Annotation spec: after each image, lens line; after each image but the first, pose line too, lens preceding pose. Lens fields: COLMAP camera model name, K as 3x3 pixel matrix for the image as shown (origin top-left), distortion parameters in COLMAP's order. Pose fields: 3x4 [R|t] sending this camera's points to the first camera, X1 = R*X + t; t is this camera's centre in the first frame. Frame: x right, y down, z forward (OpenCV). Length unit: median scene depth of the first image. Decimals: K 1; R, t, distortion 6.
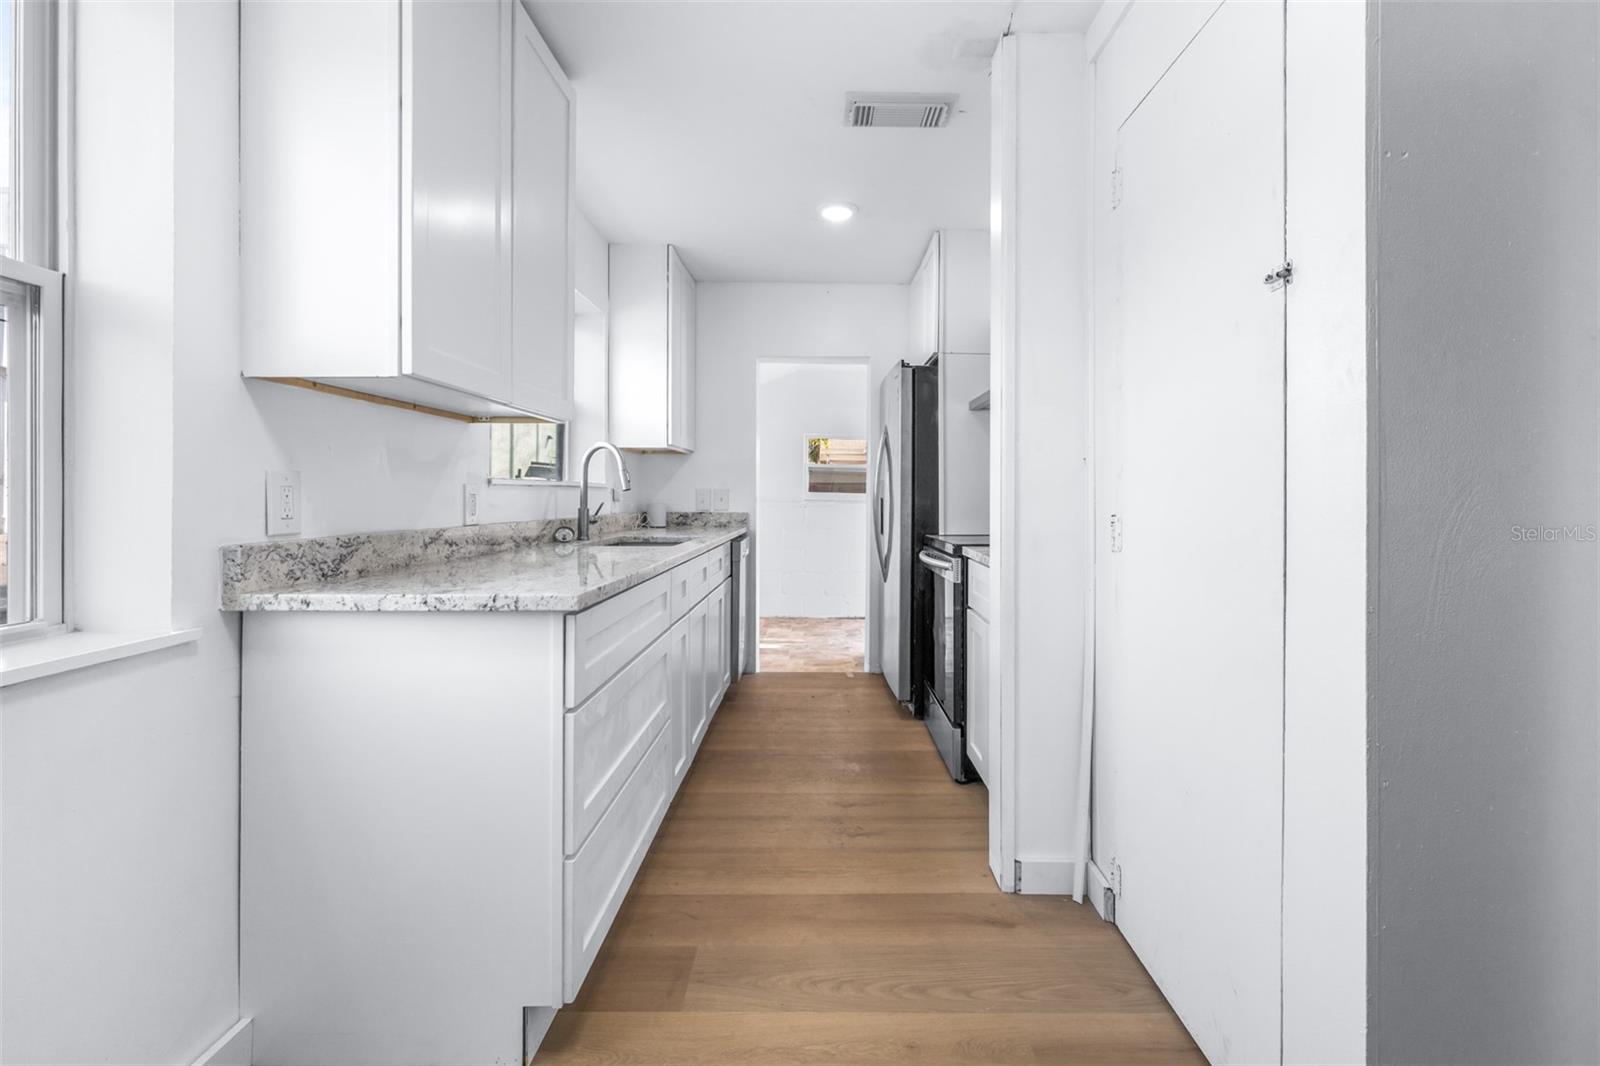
lens RADIAL K [[720.2, 0, 818.6], [0, 720.2, 490.7], [0, 0, 1]] dist [0.000400, -0.000507]
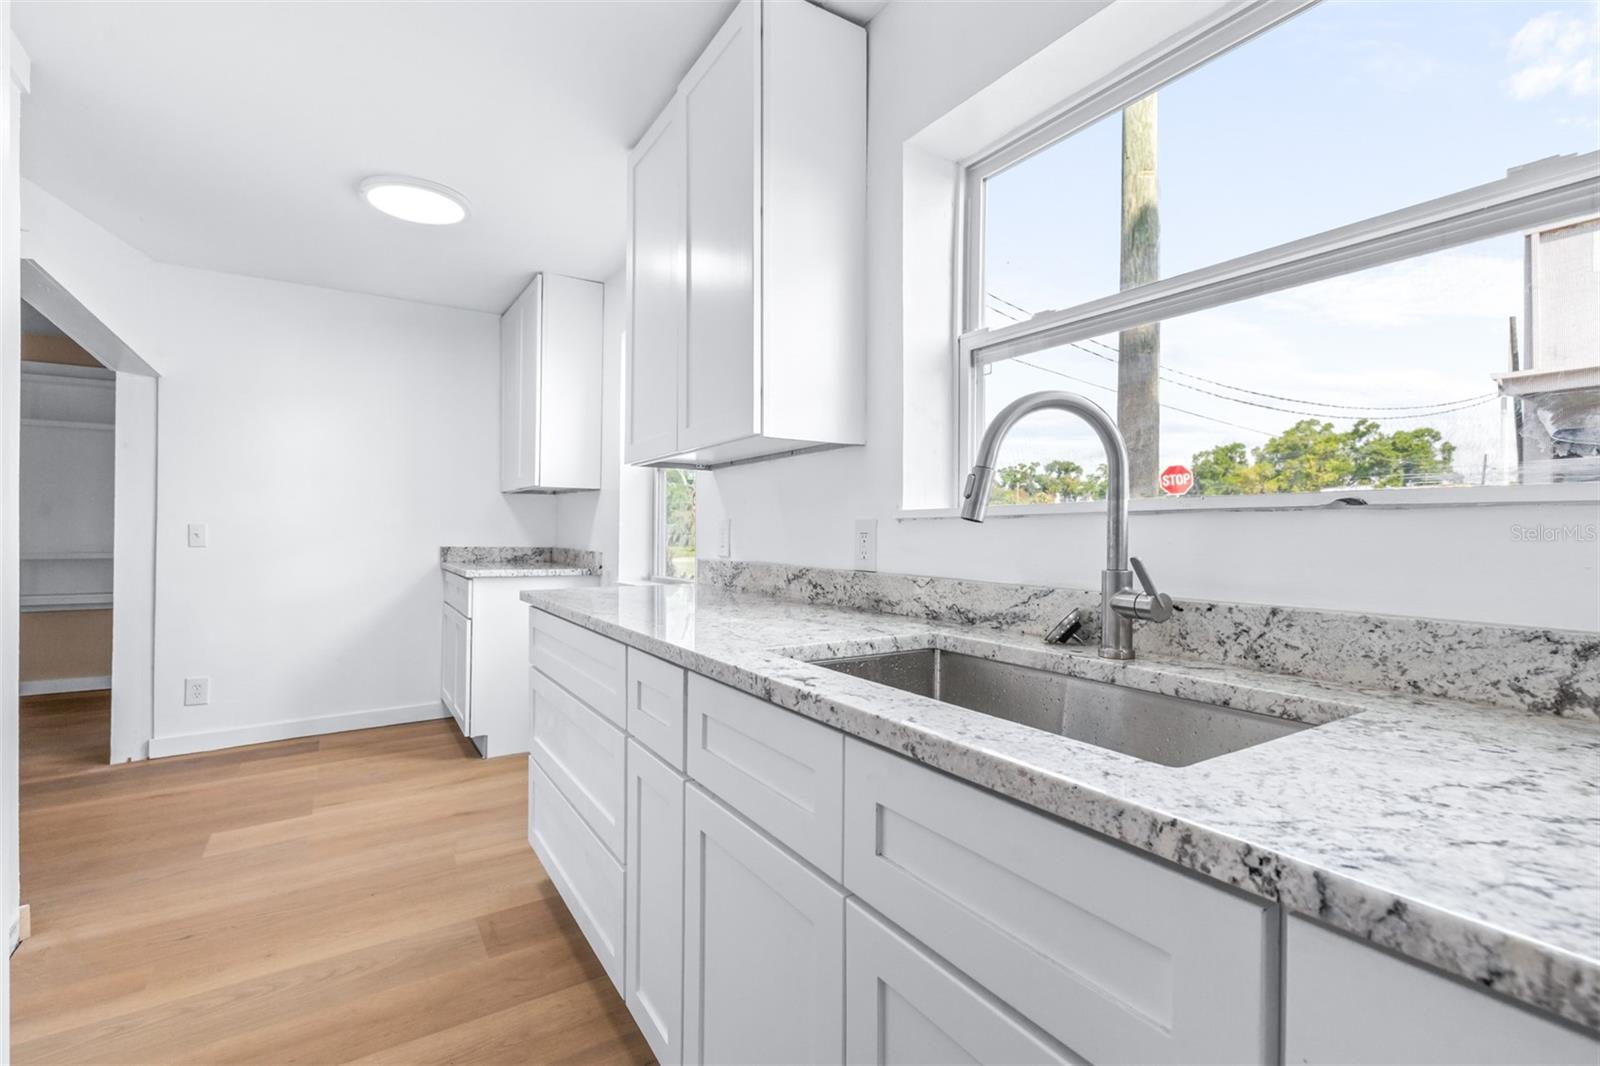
lens RADIAL K [[697.8, 0, 761.8], [0, 697.8, 534.0], [0, 0, 1]] dist [-0.006171, 0.001514]
pose [[-0.855655, -0.019135, -0.517193, 0.016057], [-0.014316, 0.999809, -0.013308, 0.013647], [0.517349, -0.003983, -0.855765, 1.209169]]
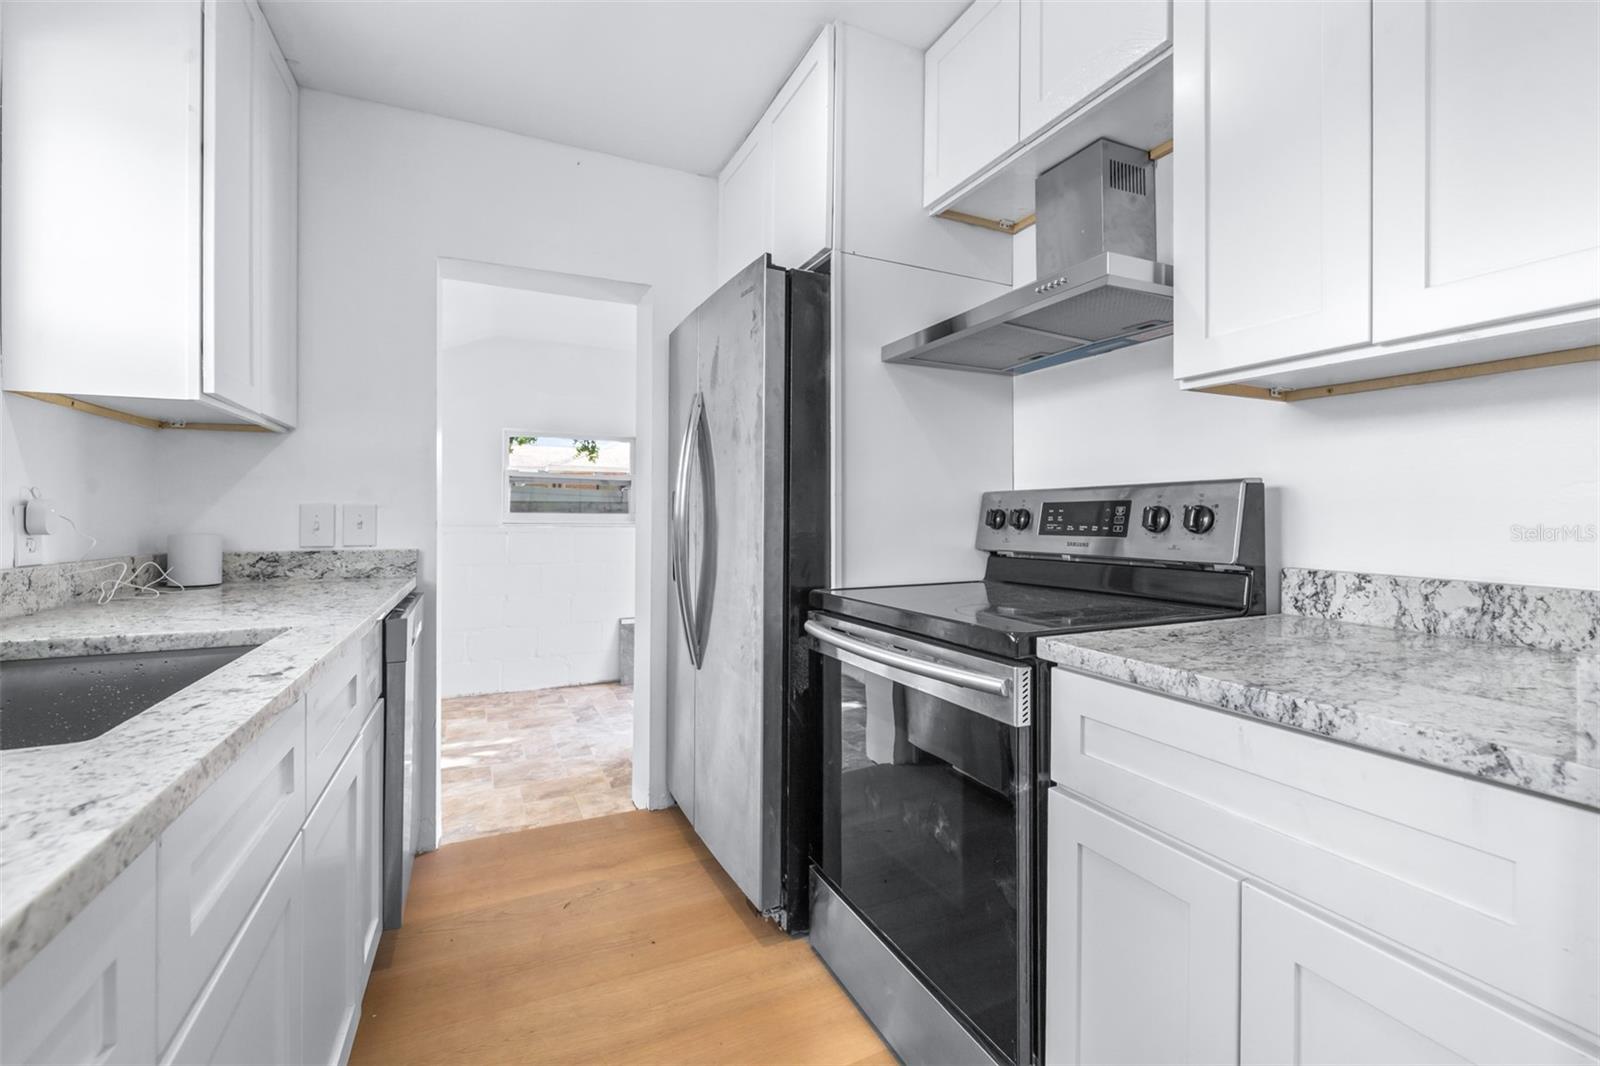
lens RADIAL K [[697.8, 0, 814.9], [0, 697.8, 513.5], [0, 0, 1]] dist [-0.006171, 0.001514]
pose [[0.906204, -0.001554, 0.422837, -0.074028], [0.001284, 0.999999, 0.000923, 0.005600], [-0.422838, -0.000293, 0.906205, 0.602211]]
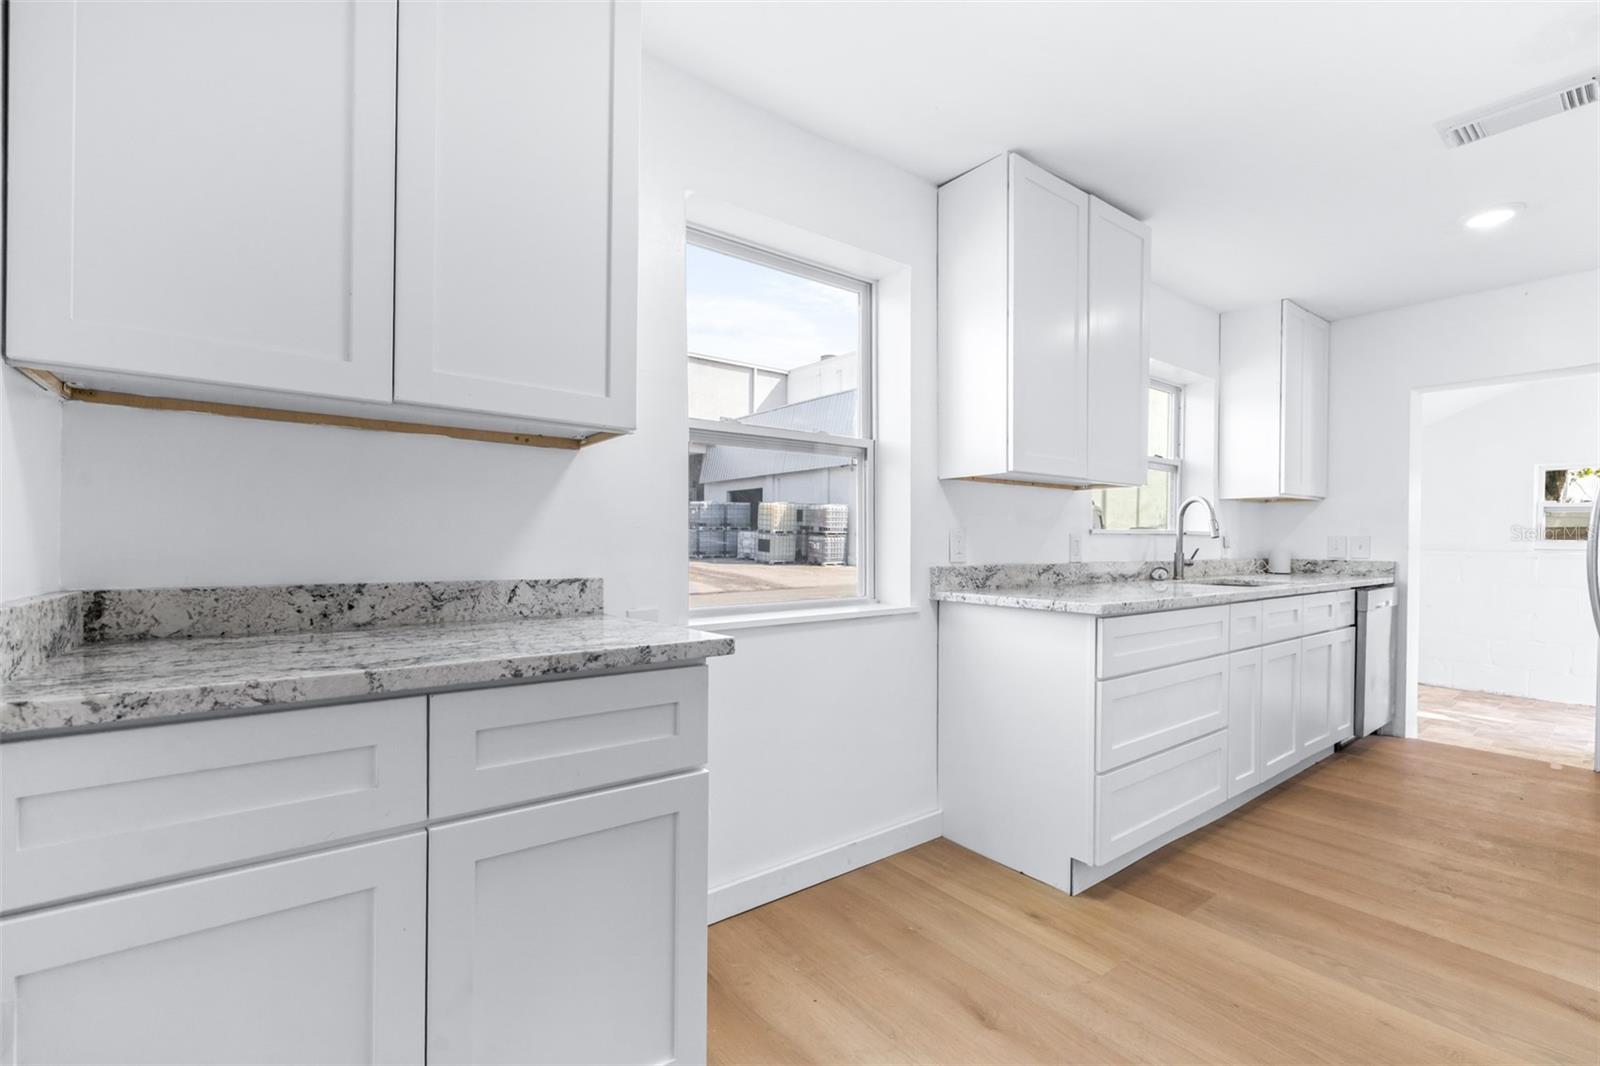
lens RADIAL K [[697.8, 0, 812.0], [0, 697.8, 539.3], [0, 0, 1]] dist [-0.006171, 0.001514]
pose [[0.611675, -0.002562, -0.791105, 0.214802], [0.002663, 0.999996, -0.001179, 0.001701], [0.791105, -0.001386, 0.611679, -0.187785]]
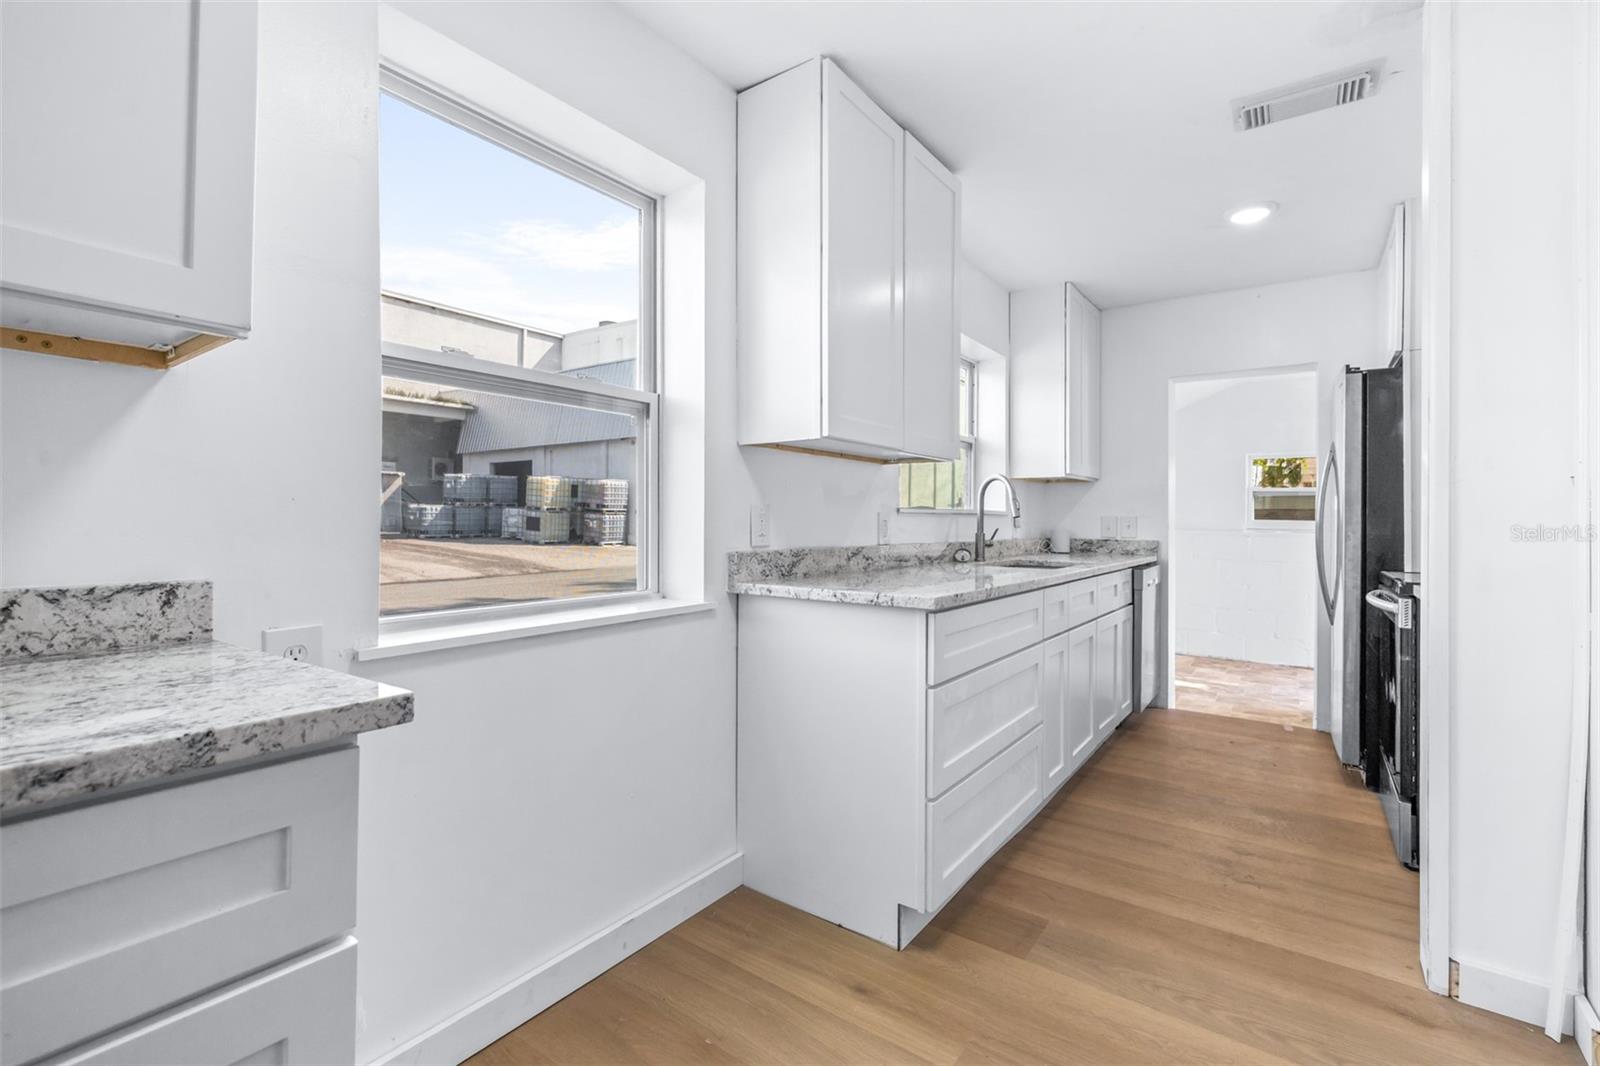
lens RADIAL K [[697.8, 0, 778.0], [0, 697.8, 522.1], [0, 0, 1]] dist [-0.006171, 0.001514]
pose [[0.795834, 0.004544, -0.605497, 0.087893], [-0.001102, 0.999981, 0.006056, 0.000403], [0.605513, -0.004152, 0.795824, -0.073607]]
